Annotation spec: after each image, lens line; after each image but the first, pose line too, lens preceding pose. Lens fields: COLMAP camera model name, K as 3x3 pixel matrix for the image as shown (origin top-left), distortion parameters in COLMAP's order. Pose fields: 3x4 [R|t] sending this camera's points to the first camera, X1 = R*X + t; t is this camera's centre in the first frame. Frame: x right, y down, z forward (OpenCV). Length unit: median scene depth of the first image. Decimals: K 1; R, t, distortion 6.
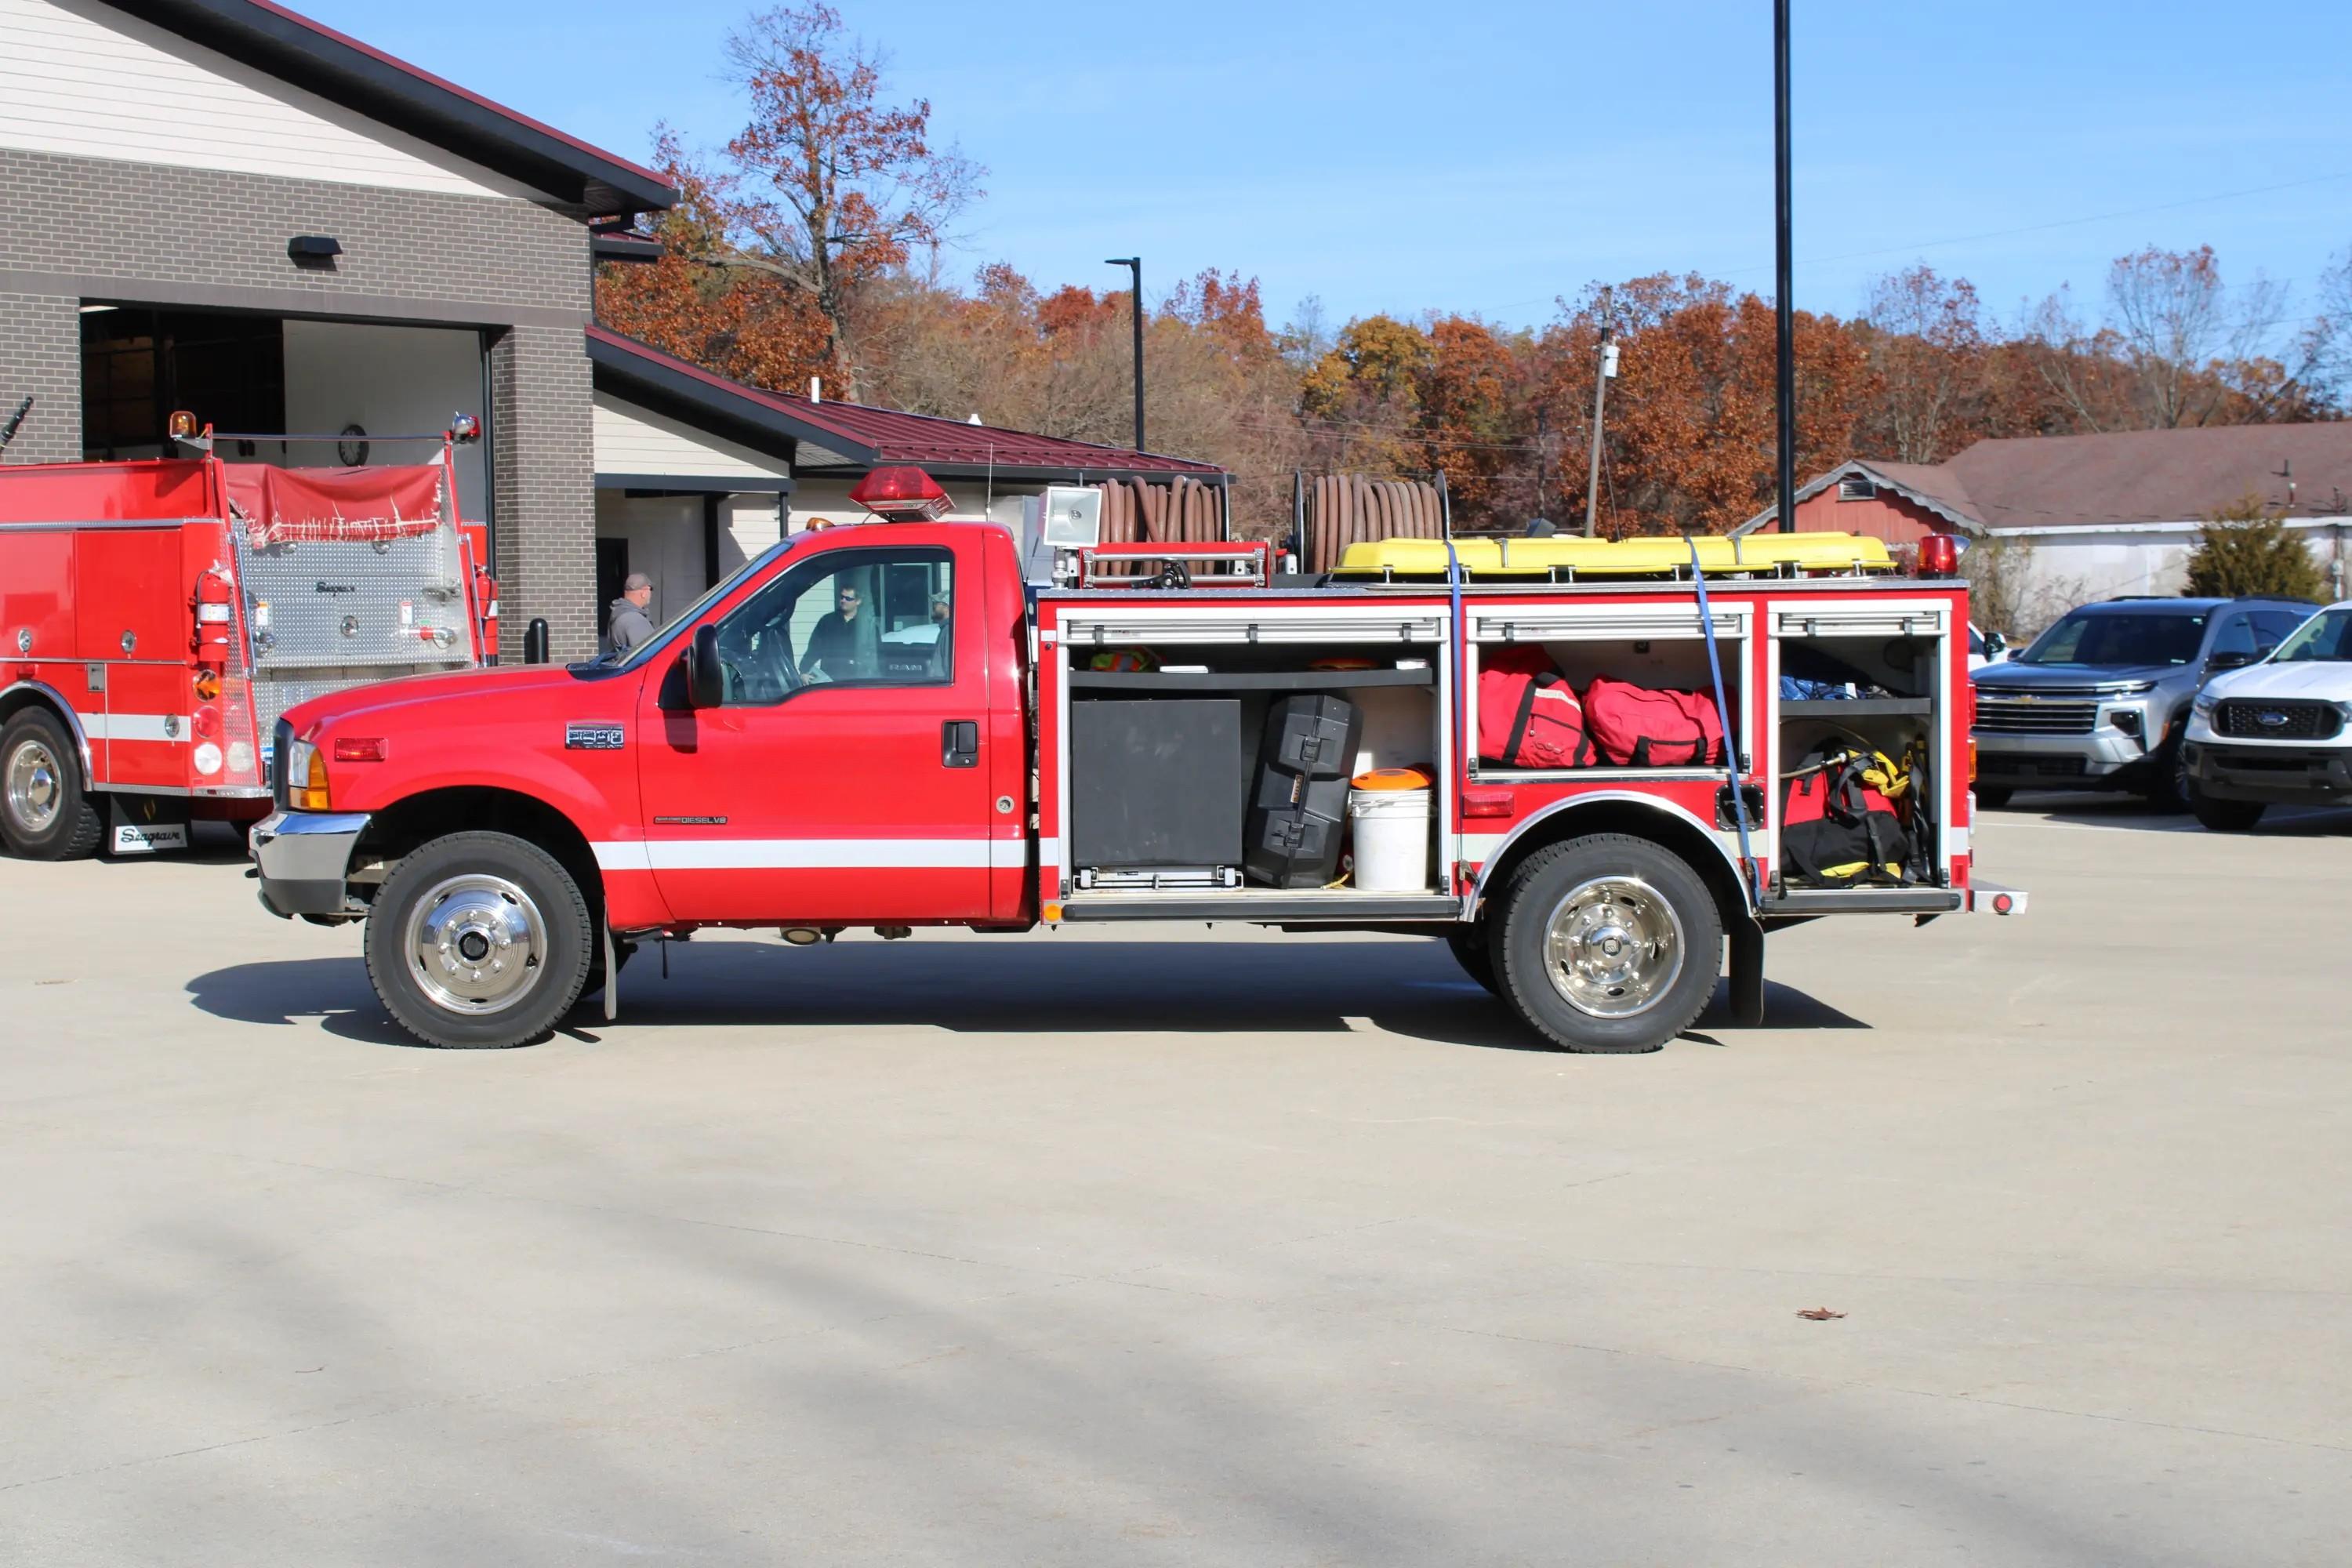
lens RADIAL K [[4058.2, 0, 1209.9], [0, 4058.2, 819.0], [0, 0, 1]] dist [0.018213, 0.001335]
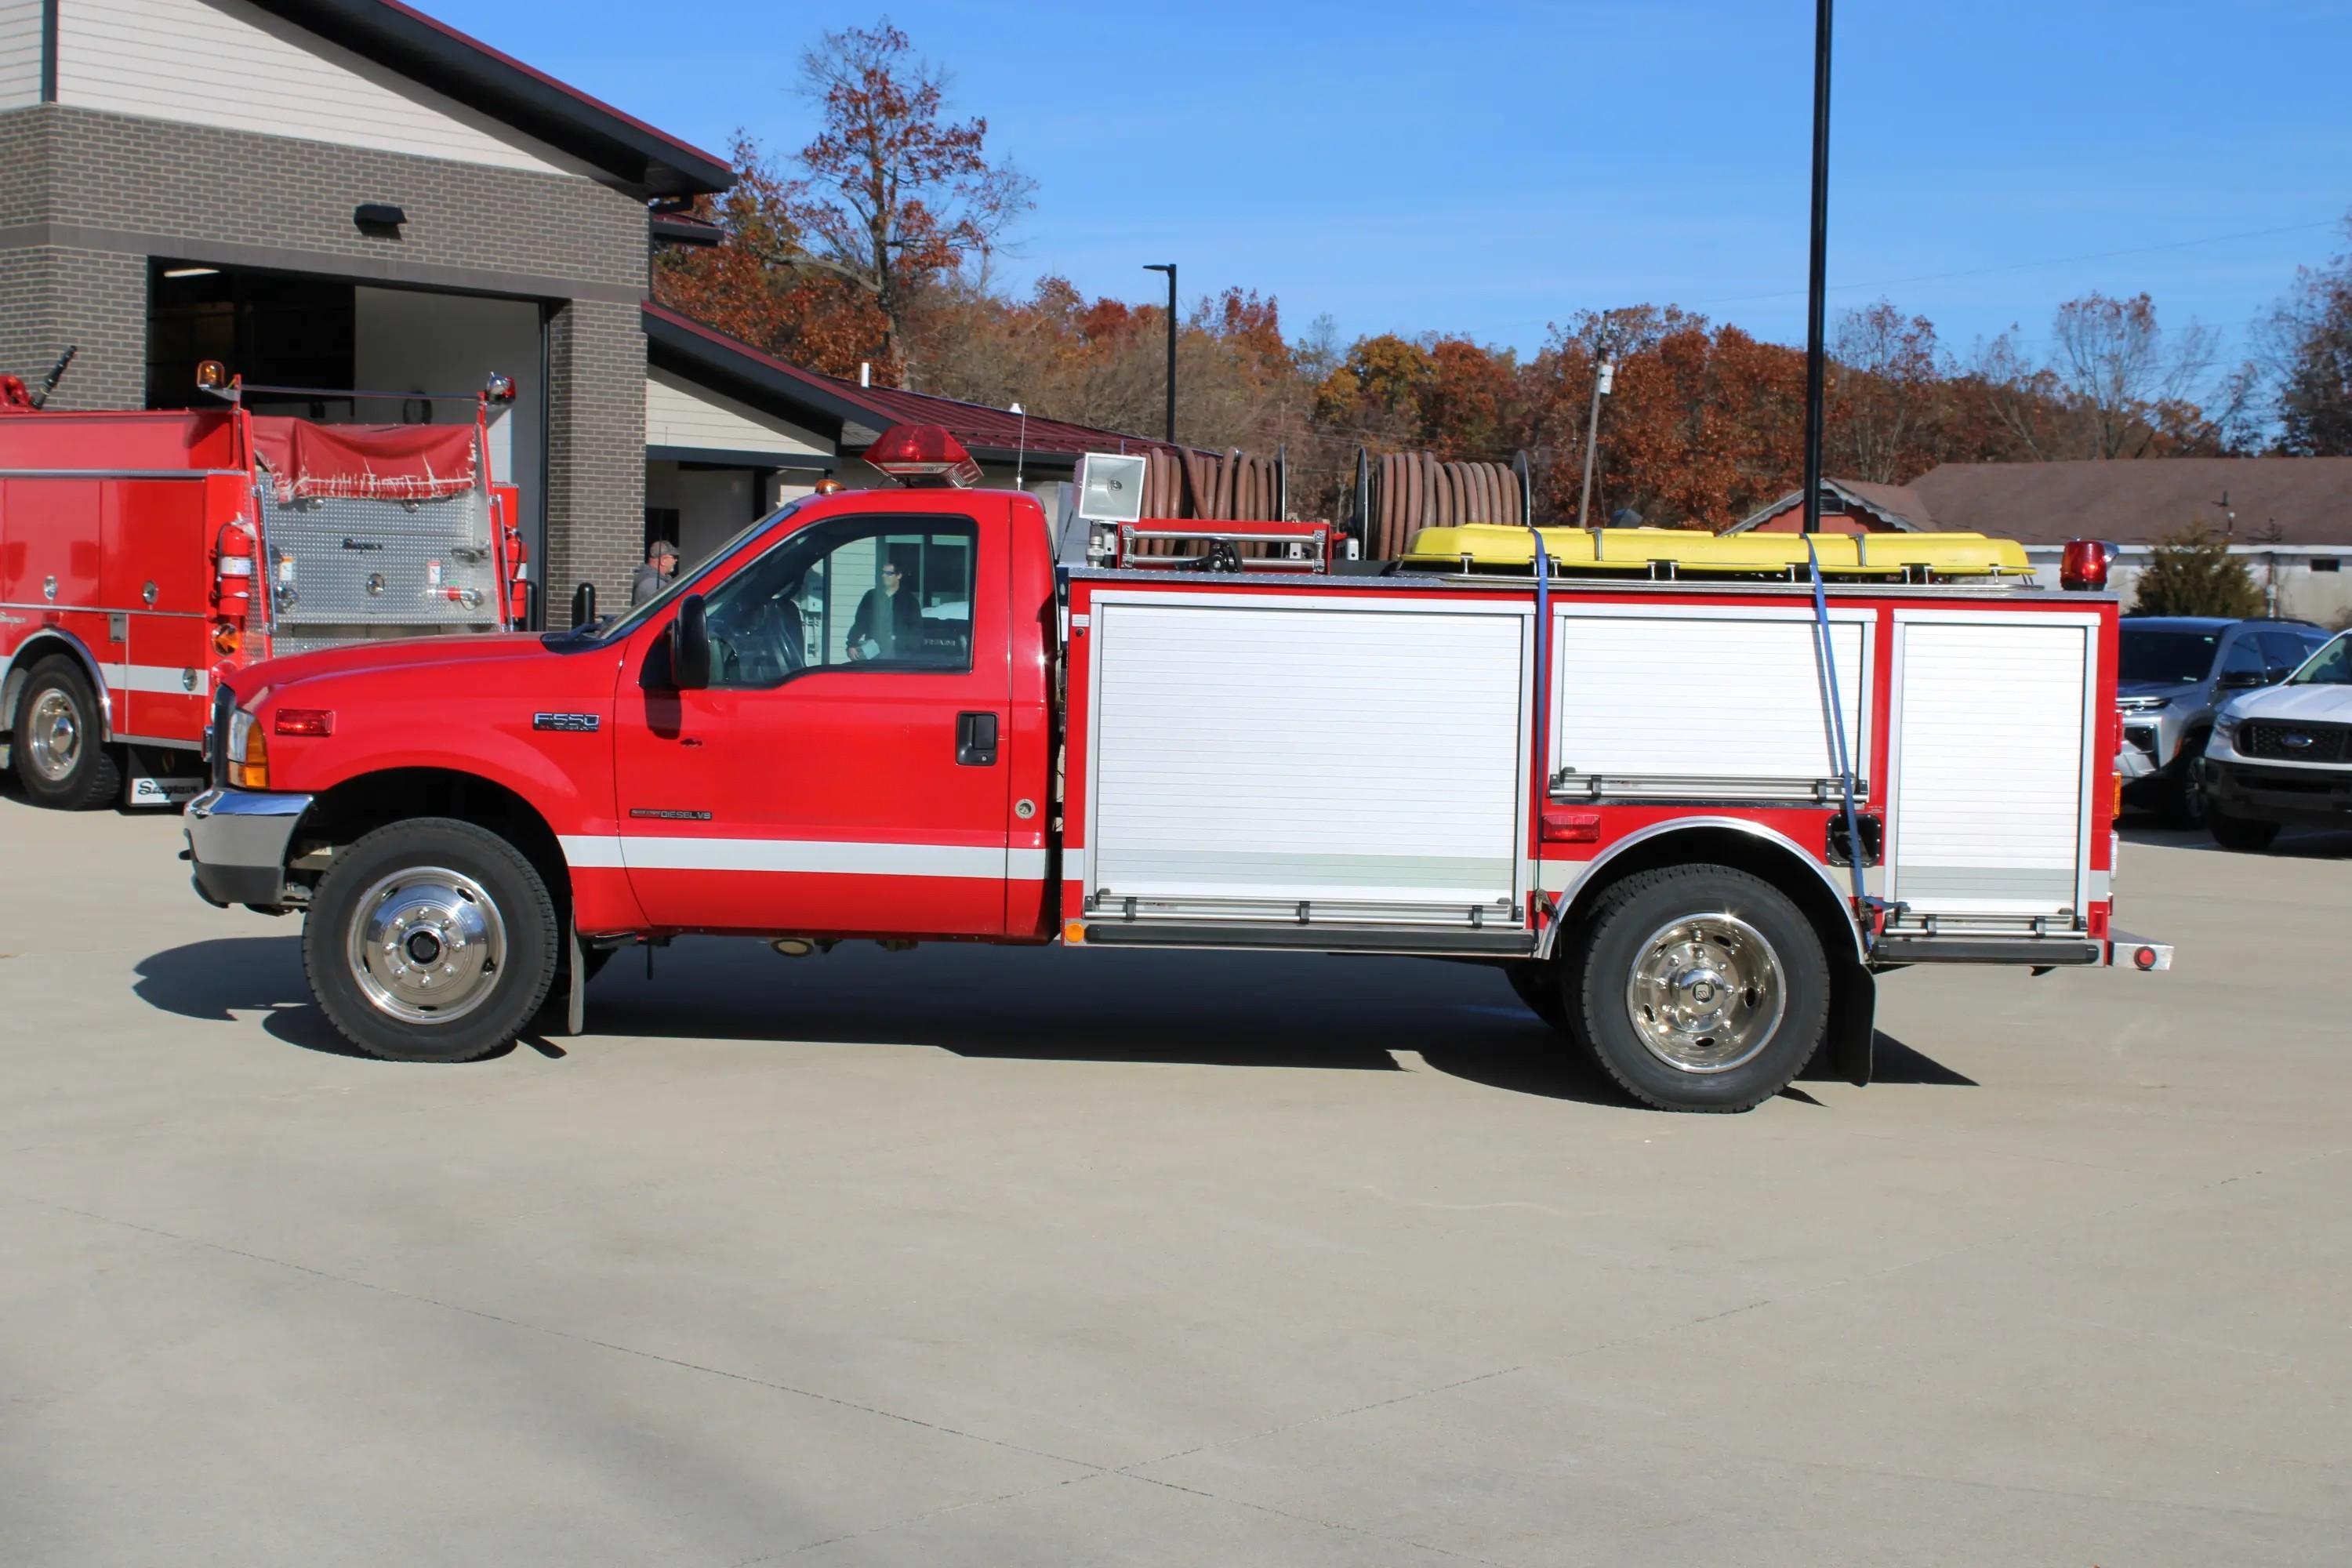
lens RADIAL K [[3580.9, 0, 1176.0], [0, 3580.9, 784.0], [0, 0, 1]] dist [-0.010368, 0.069325]
pose [[0.999367, 0.033871, -0.010890, -0.007101], [-0.033857, 0.999426, 0.001444, -0.008690], [0.010932, -0.001075, 0.999940, 0.168603]]
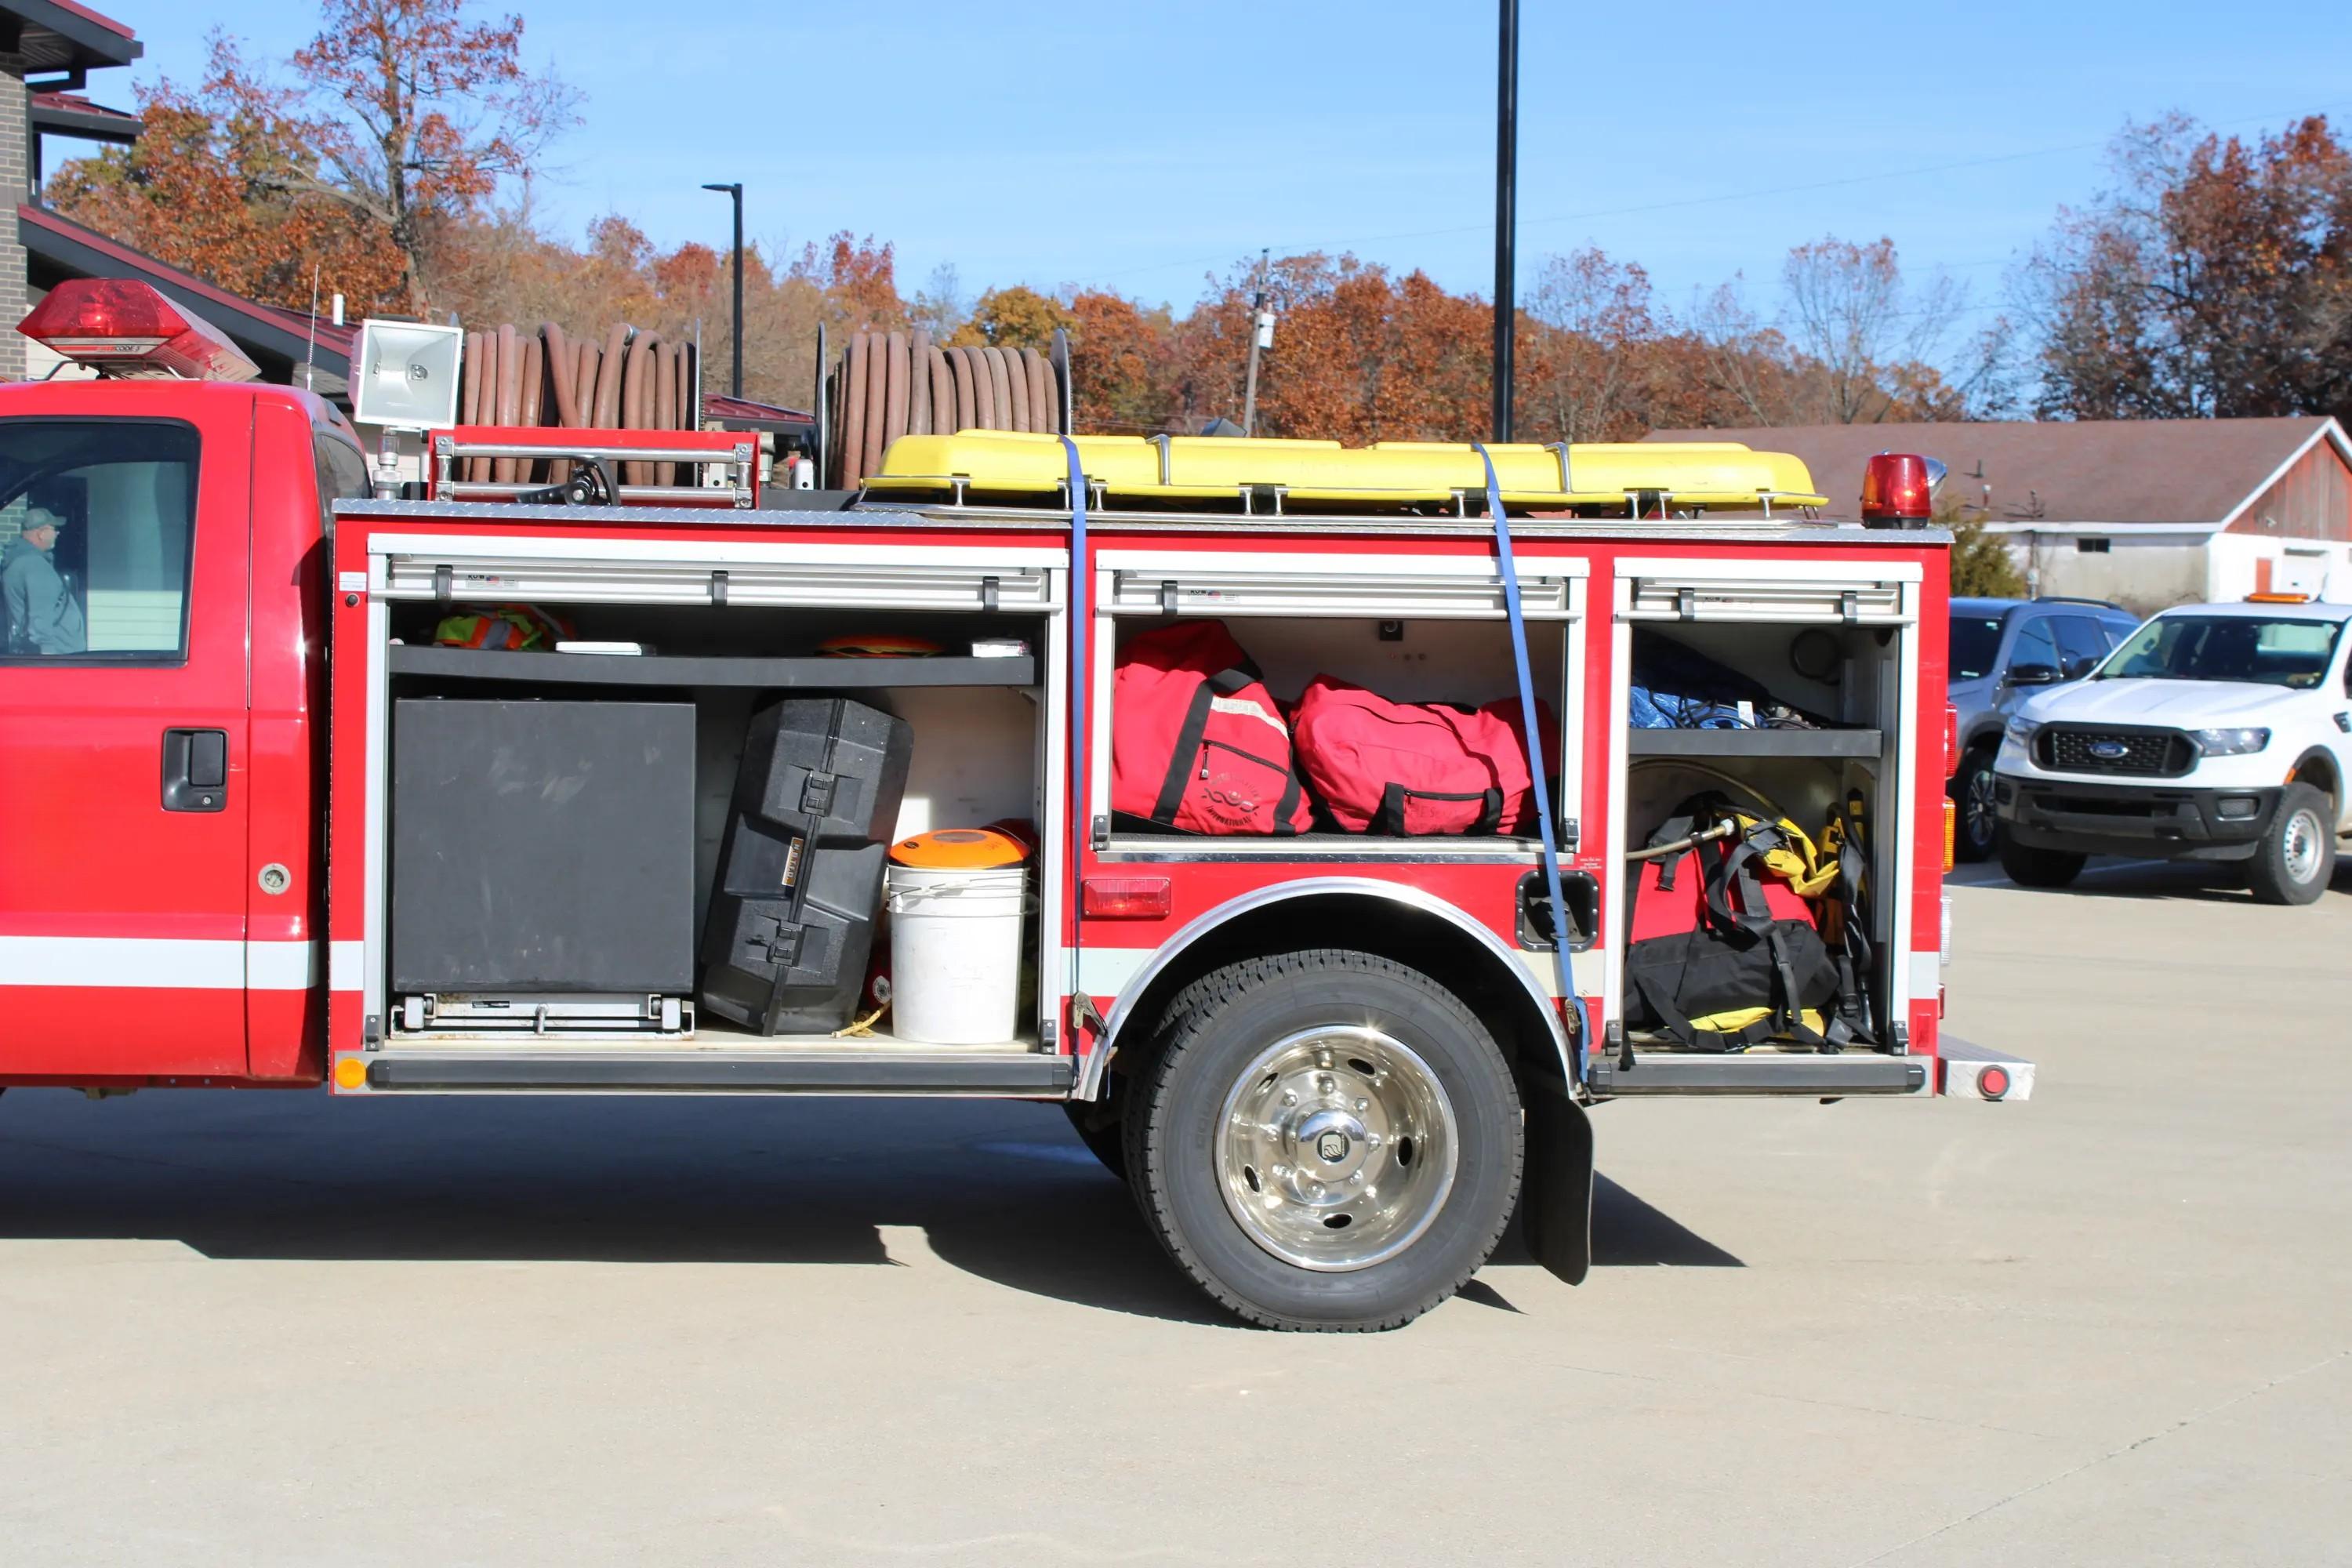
lens RADIAL K [[4058.2, 0, 1209.9], [0, 4058.2, 819.0], [0, 0, 1]] dist [0.018213, 0.001335]
pose [[0.995679, 0.022566, 0.090078, 0.021954], [-0.022789, 0.999739, 0.001446, -0.012154], [-0.090022, -0.003493, 0.995934, 0.330235]]
